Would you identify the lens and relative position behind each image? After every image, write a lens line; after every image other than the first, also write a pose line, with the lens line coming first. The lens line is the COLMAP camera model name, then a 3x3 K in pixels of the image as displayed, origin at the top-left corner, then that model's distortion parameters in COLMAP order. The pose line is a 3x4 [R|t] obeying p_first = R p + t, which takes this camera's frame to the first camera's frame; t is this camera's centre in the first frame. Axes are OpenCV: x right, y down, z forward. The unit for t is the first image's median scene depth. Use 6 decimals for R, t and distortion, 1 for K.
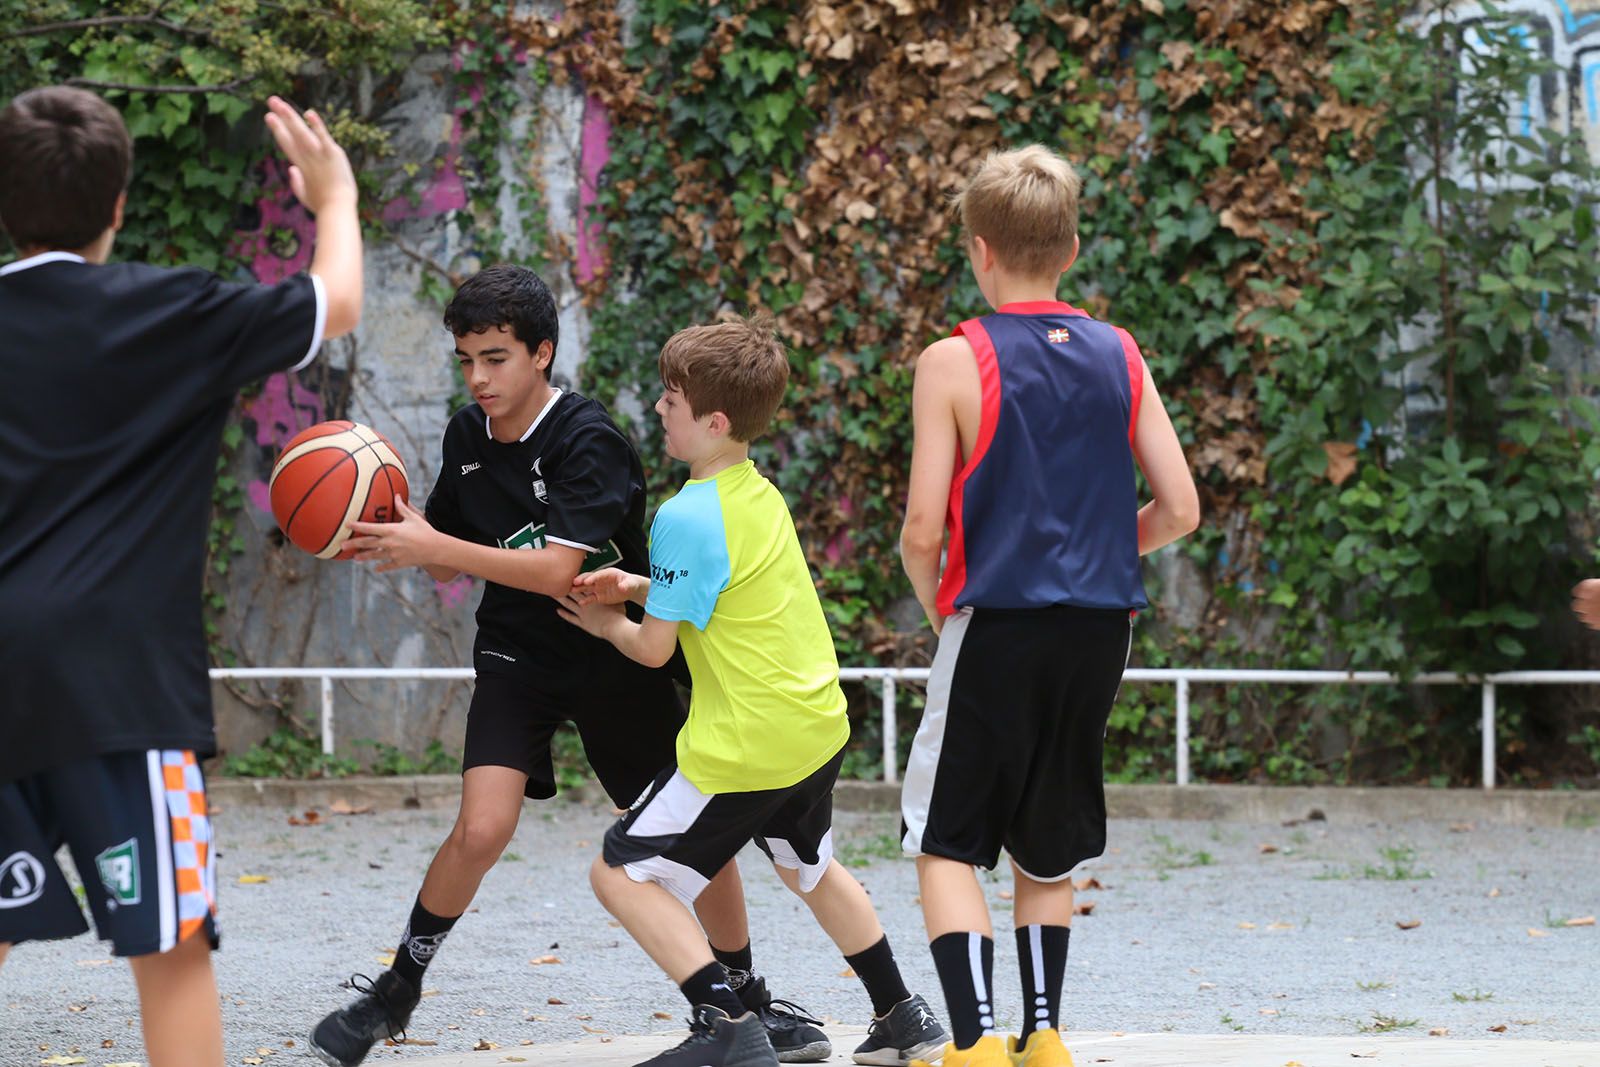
lens RADIAL K [[2619.3, 0, 799.1], [0, 2619.3, 532.2], [0, 0, 1]] dist [0.151744, 0.000000]
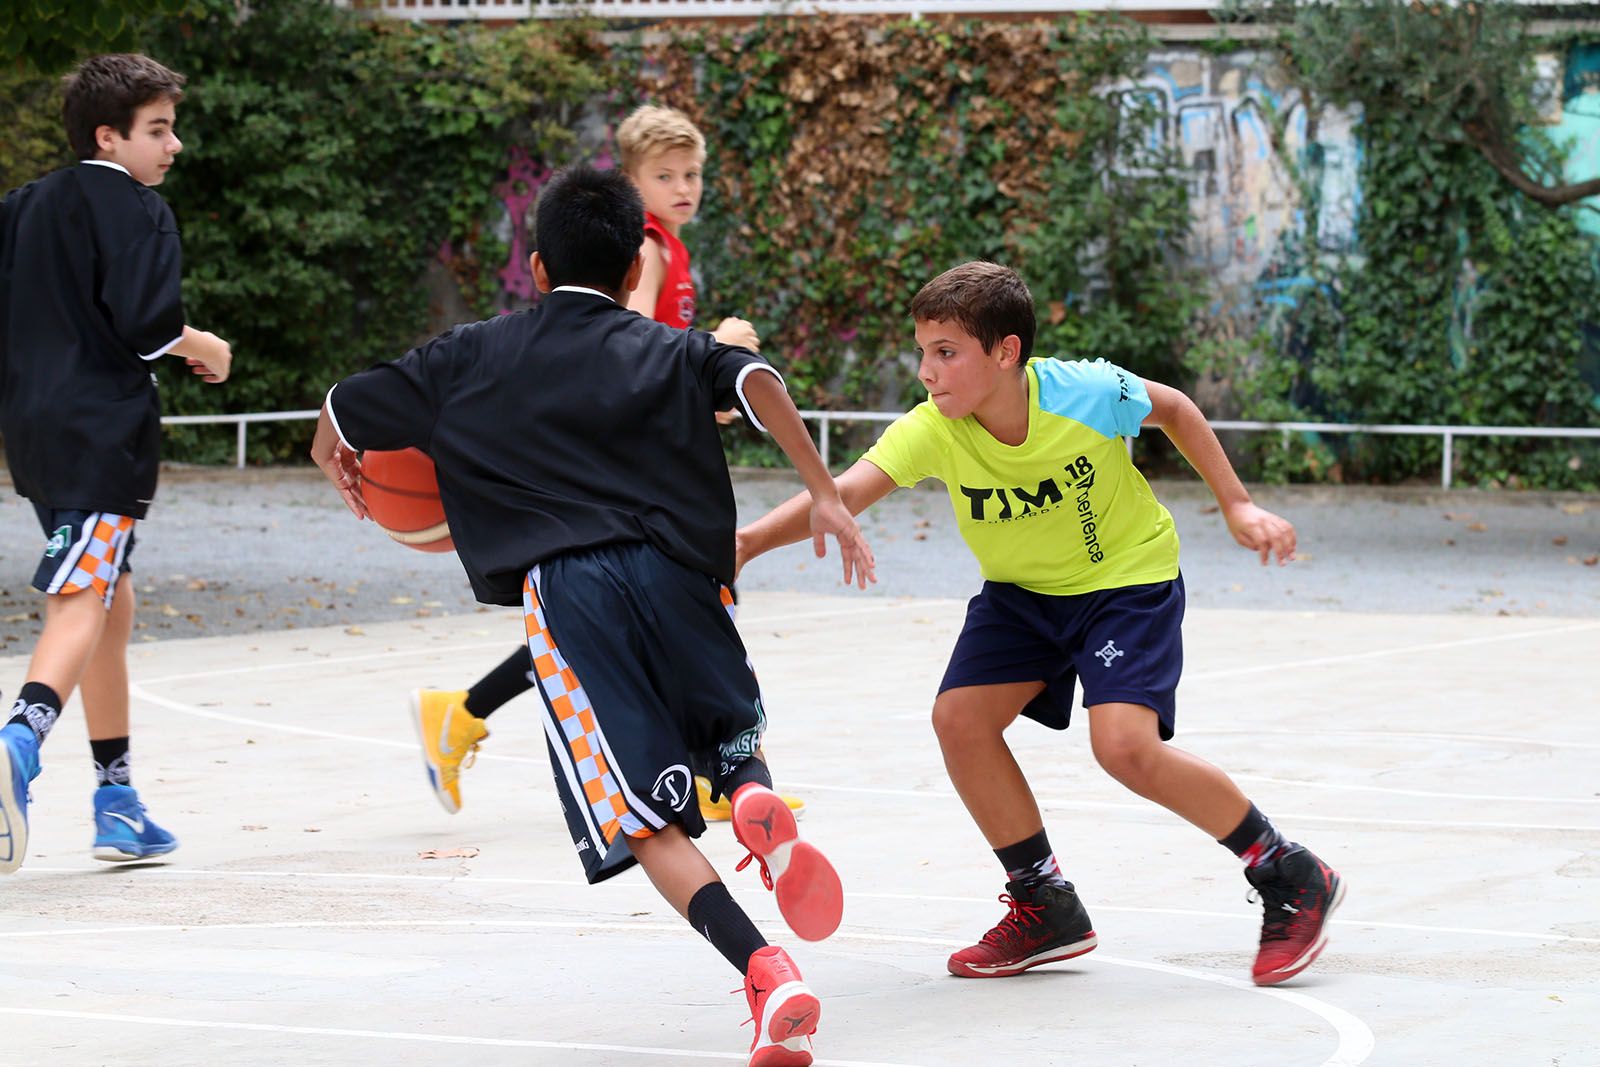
lens RADIAL K [[2619.3, 0, 800.6], [0, 2619.3, 534.5], [0, 0, 1]] dist [0.151744, 0.000000]
pose [[0.999758, 0.021934, 0.001832, 0.014651], [-0.021899, 0.999611, -0.017283, 0.176379], [-0.002211, 0.017239, 0.999849, -0.950656]]
